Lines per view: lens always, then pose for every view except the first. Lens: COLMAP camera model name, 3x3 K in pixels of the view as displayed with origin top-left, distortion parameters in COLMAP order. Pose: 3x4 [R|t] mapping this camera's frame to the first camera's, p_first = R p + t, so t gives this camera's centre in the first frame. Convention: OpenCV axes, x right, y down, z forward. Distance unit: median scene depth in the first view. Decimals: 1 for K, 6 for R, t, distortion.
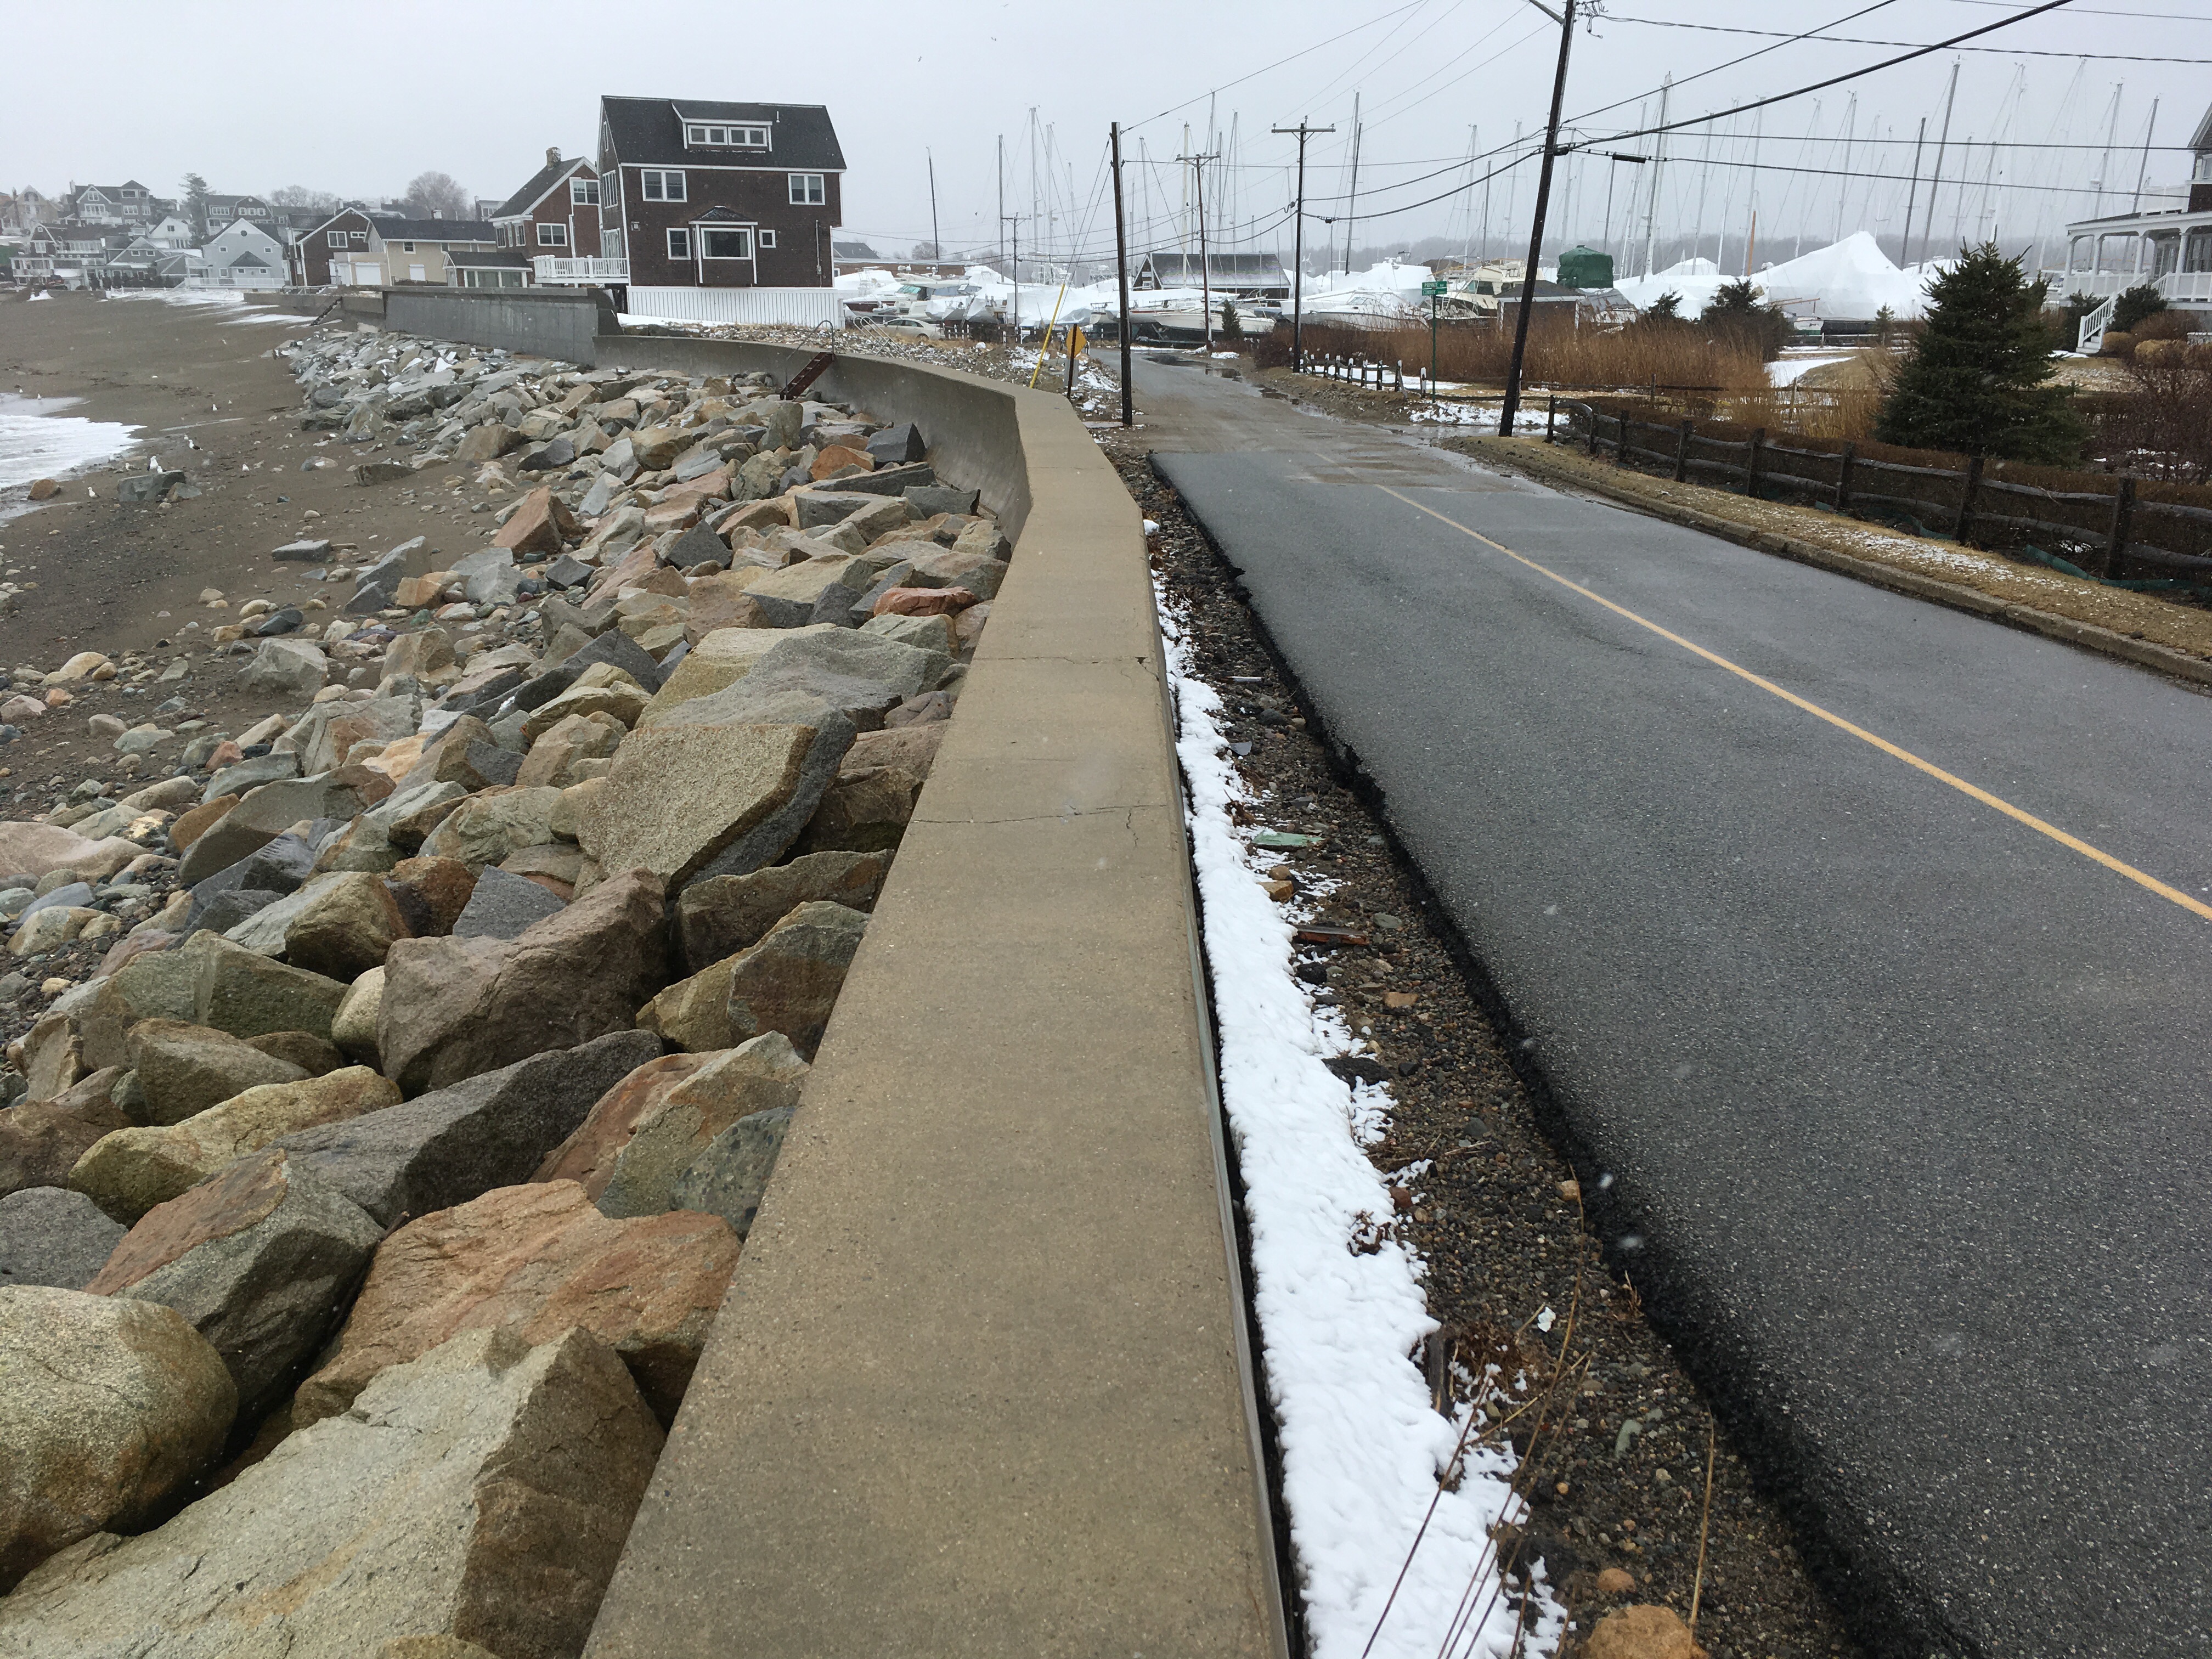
lens RADIAL K [[1864.1, 0, 1098.5], [0, 1864.1, 846.3], [0, 0, 1]] dist [0.080029, -0.099341]
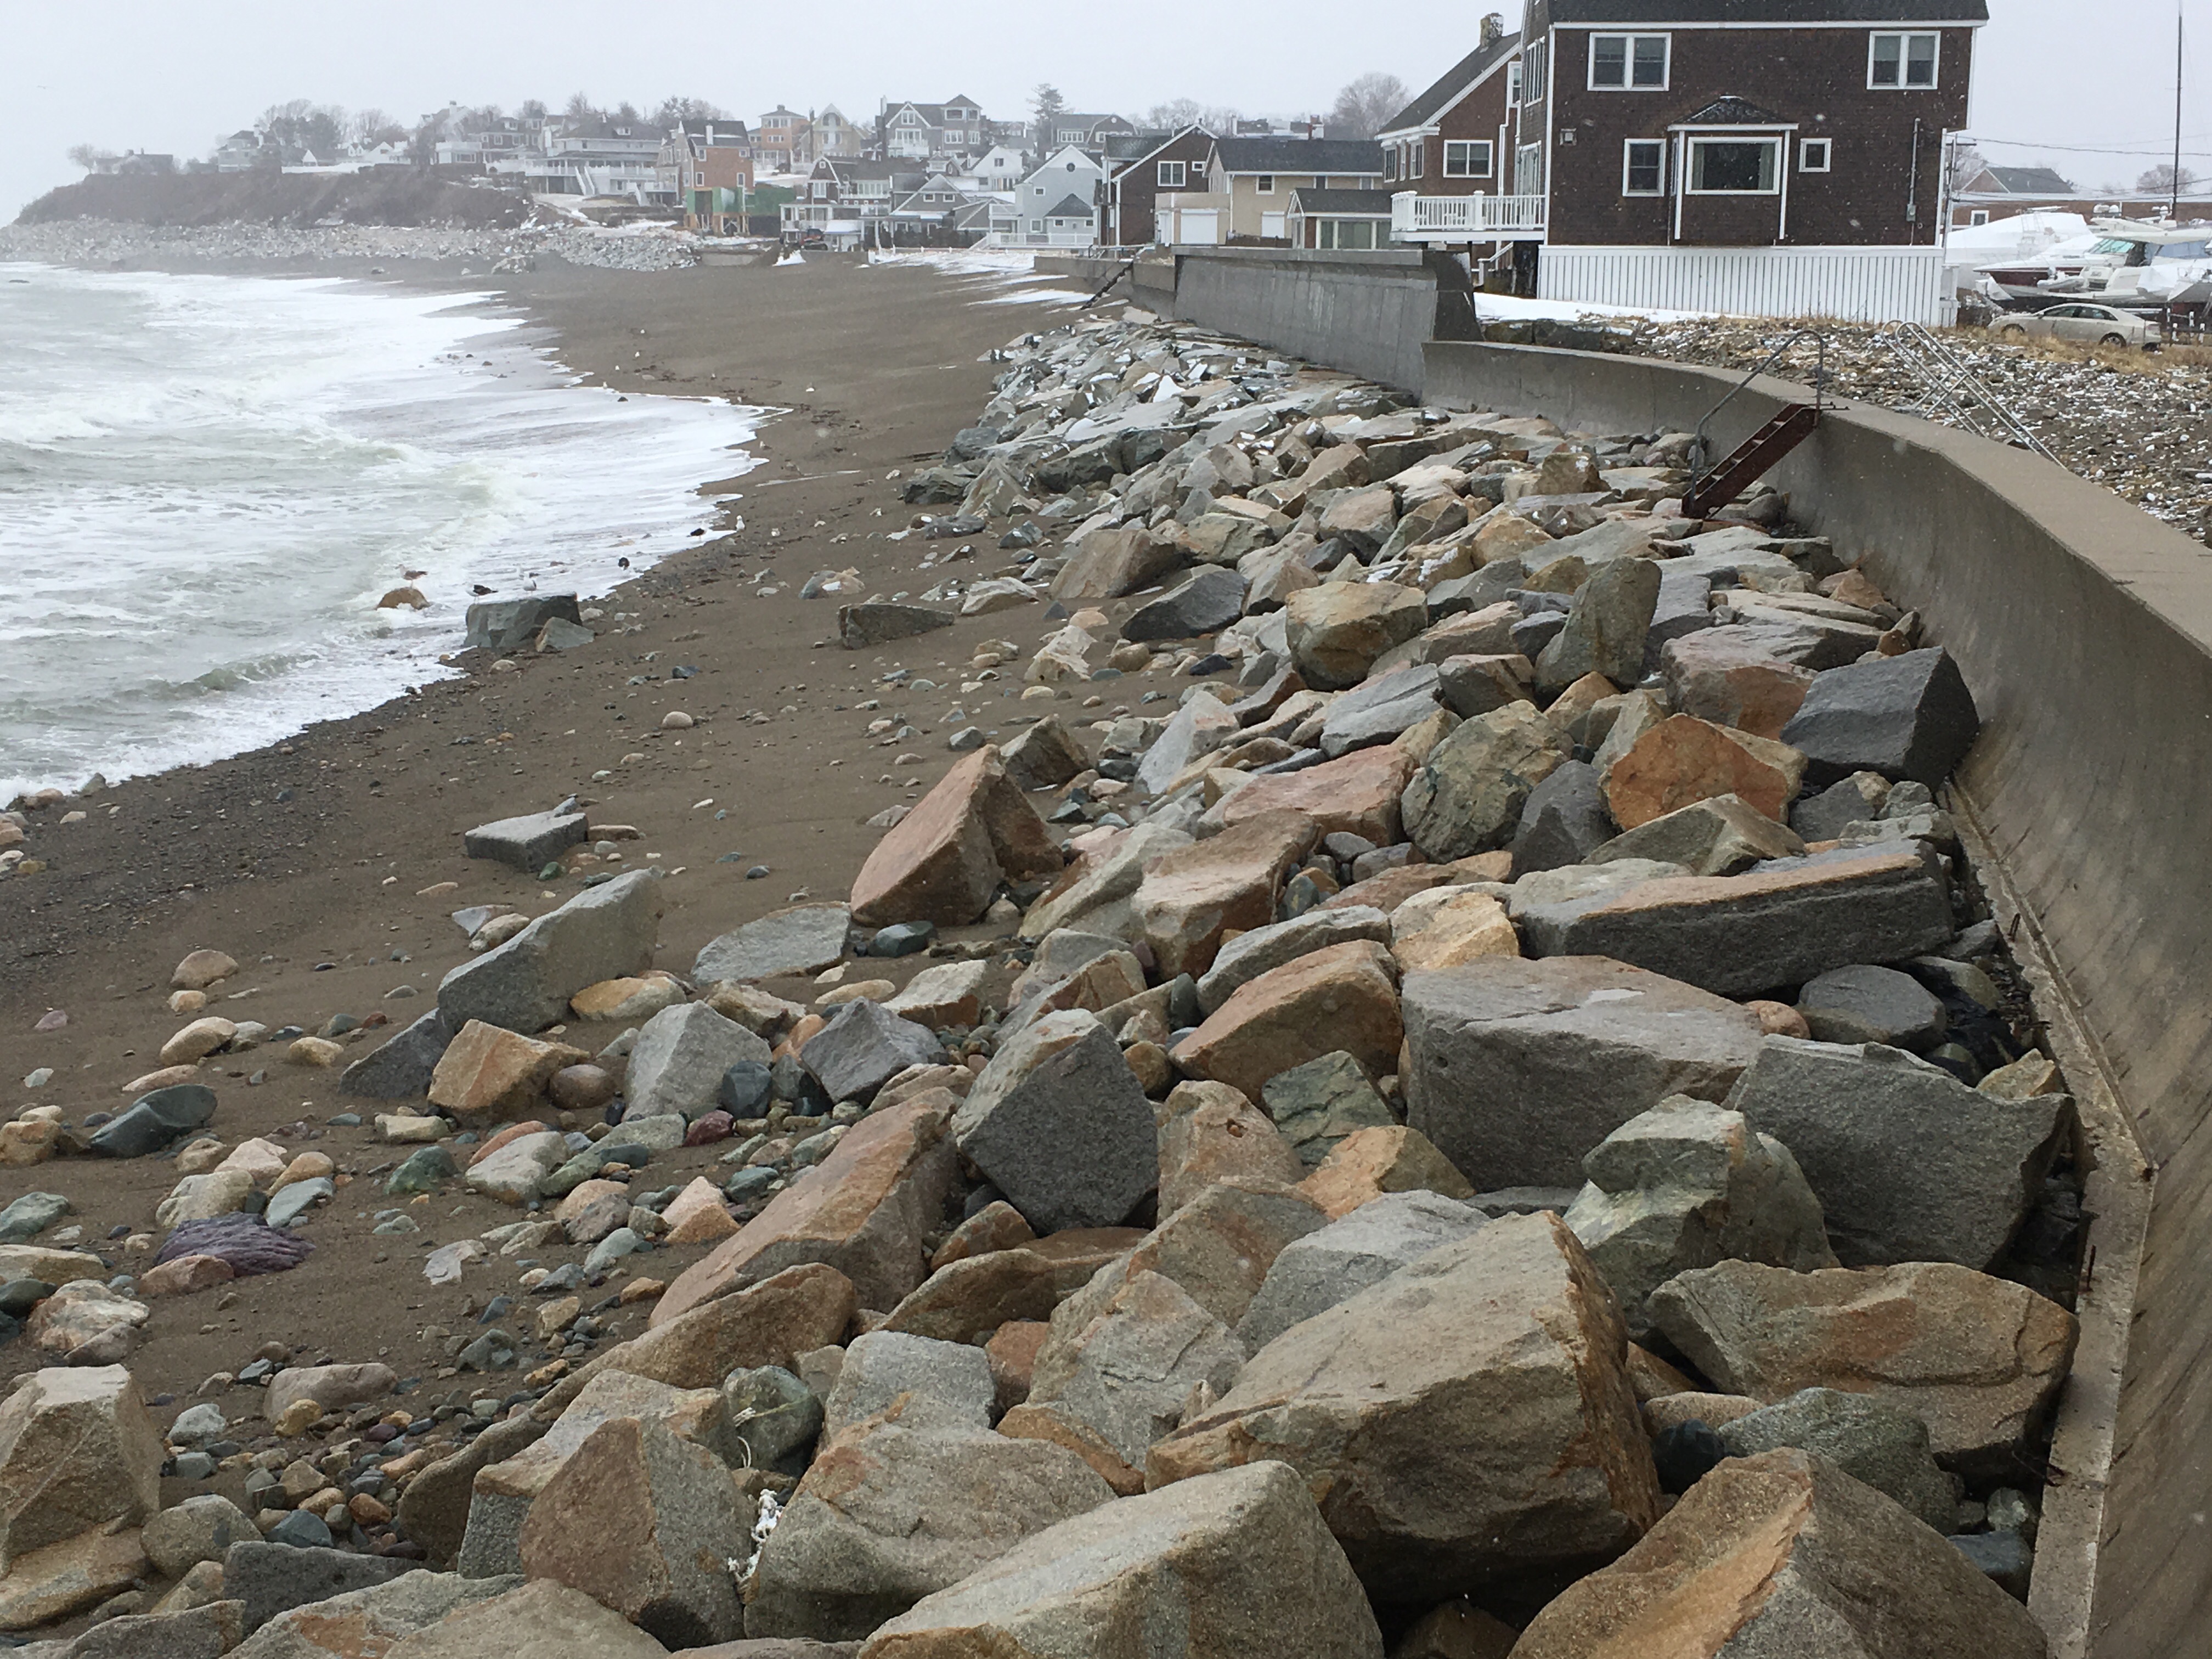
lens RADIAL K [[3002.0, 0, 1093.5], [0, 3002.0, 873.0], [0, 0, 1]] dist [0.036663, 0.077865]
pose [[0.912974, 0.088234, -0.398362, -0.012262], [-0.120871, 0.991000, -0.057517, -0.083695], [0.389702, 0.100662, 0.915423, 0.275572]]
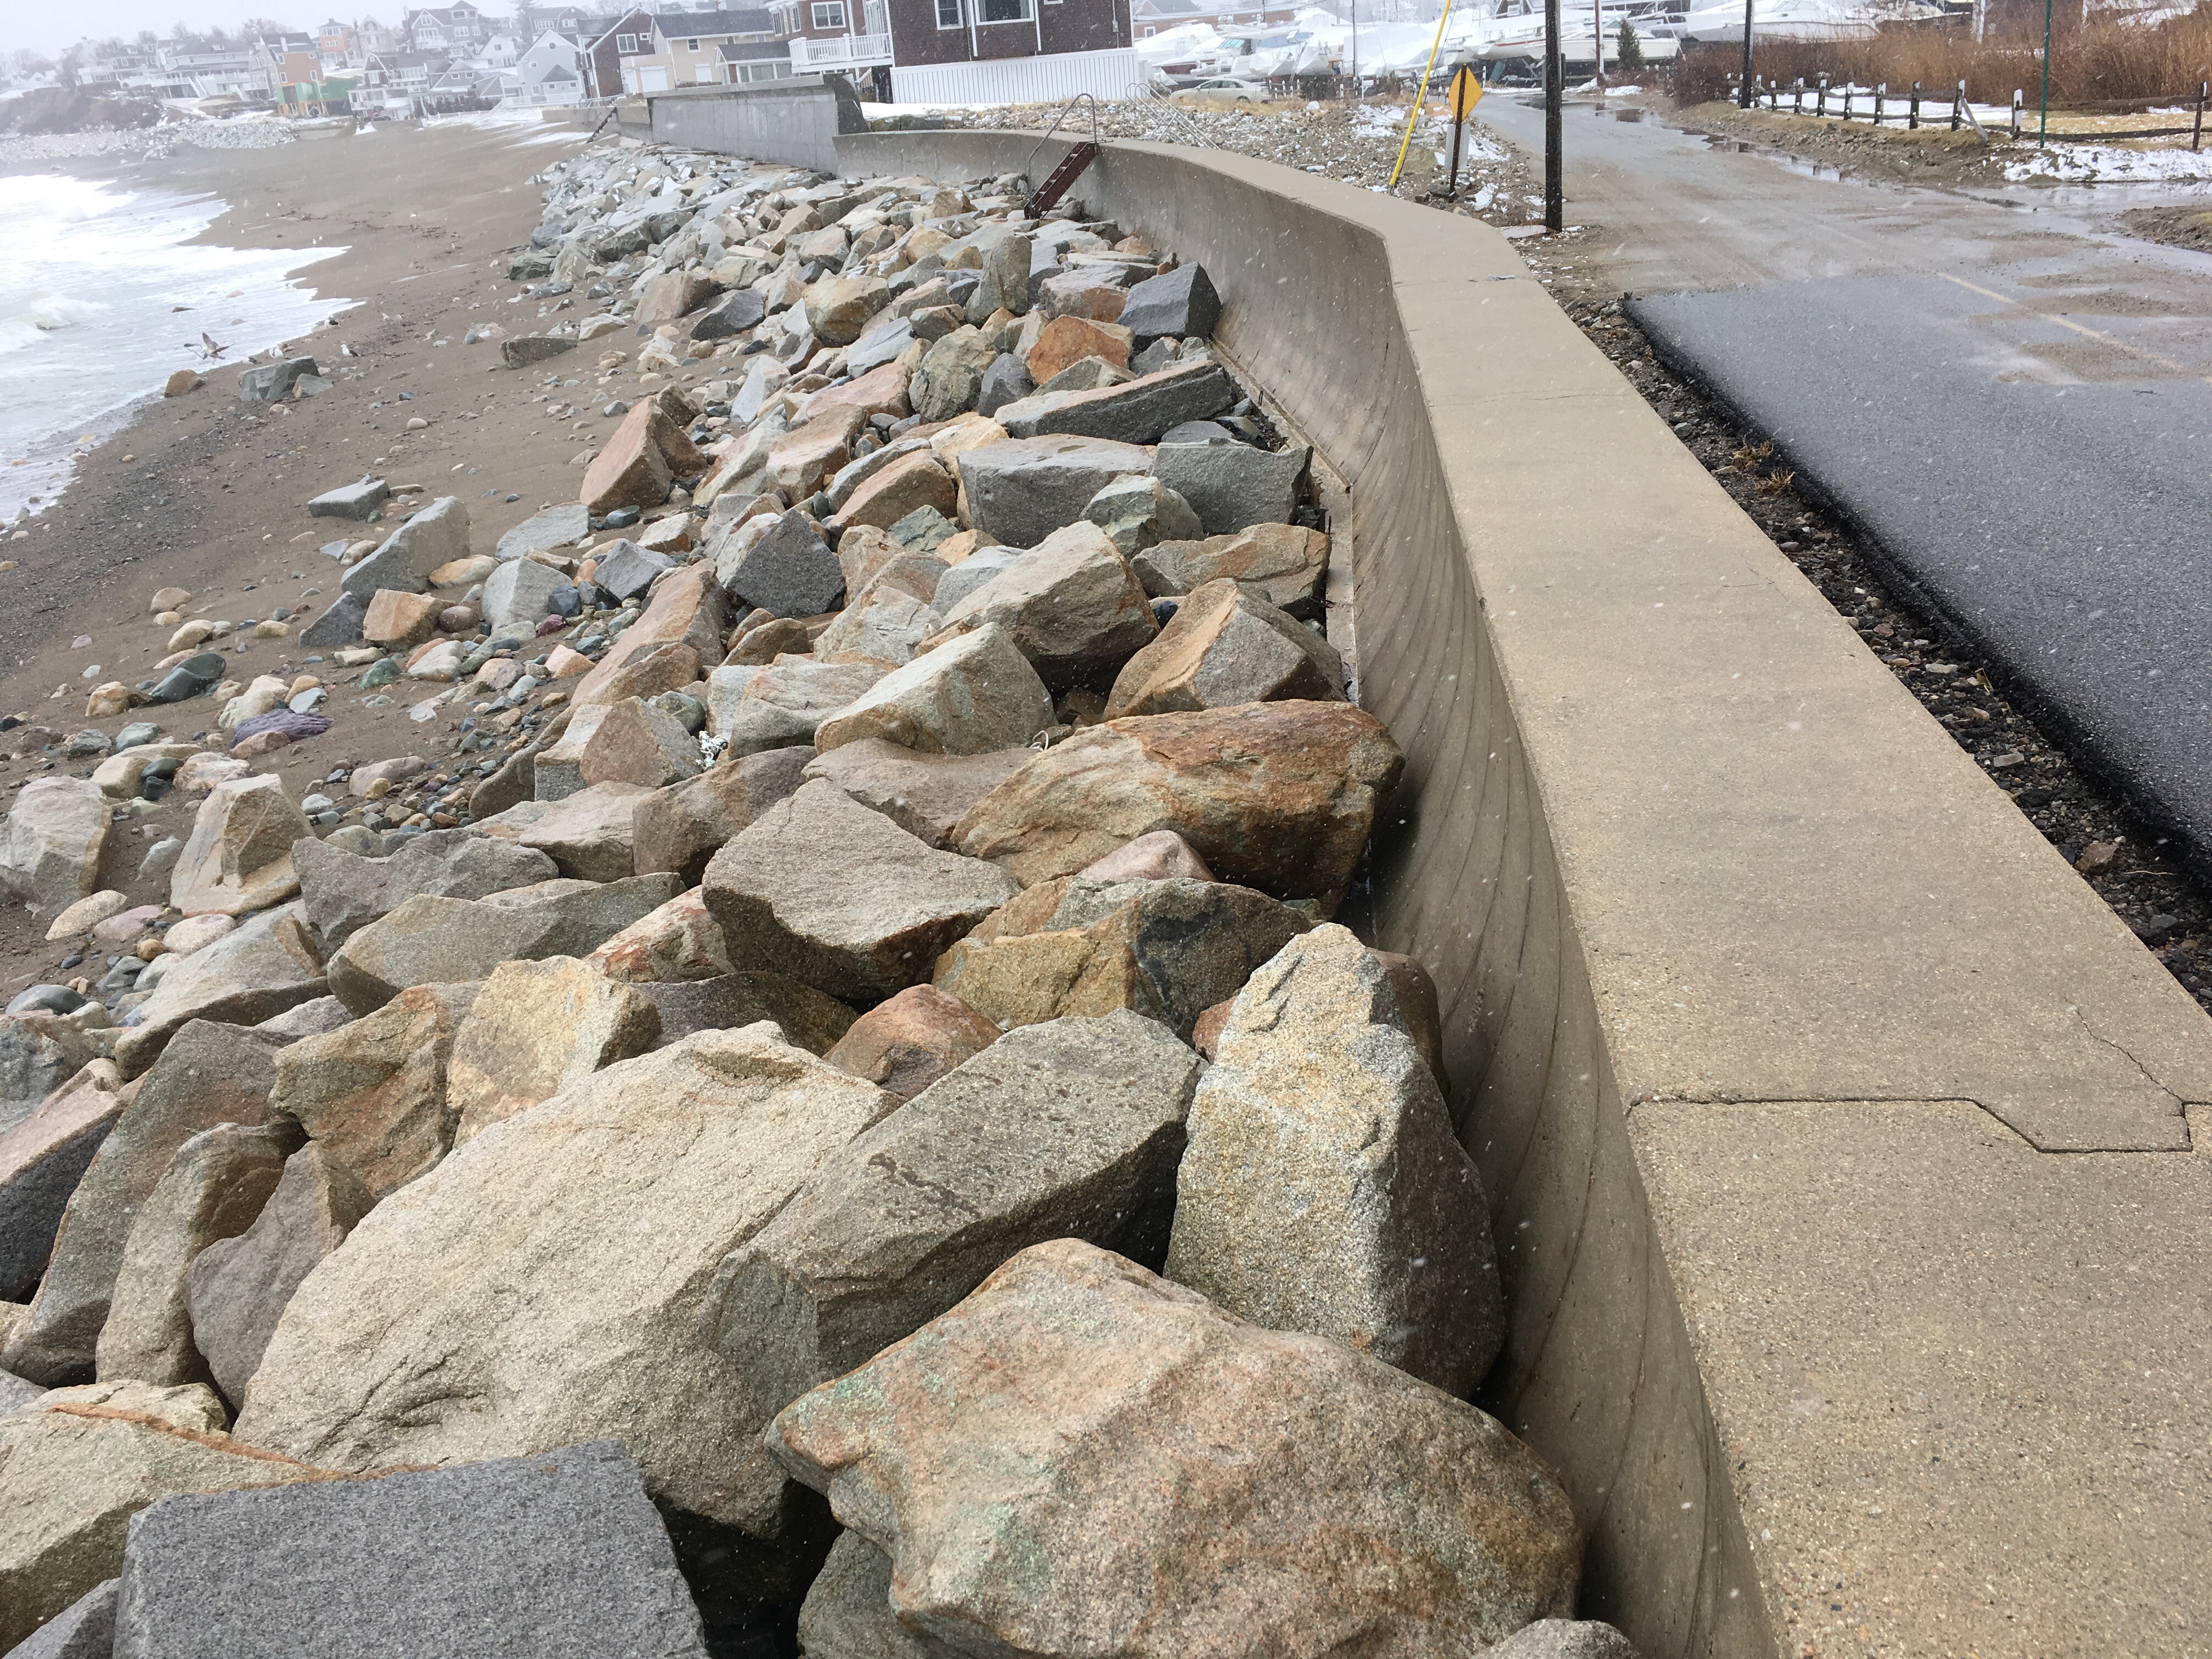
lens RADIAL K [[1864.1, 0, 1098.5], [0, 1864.1, 846.3], [0, 0, 1]] dist [0.080029, -0.099341]
pose [[0.983362, -0.008825, -0.181445, -0.014253], [0.029434, 0.993361, 0.111209, -0.066449], [0.179259, -0.114699, 0.977093, 0.236402]]
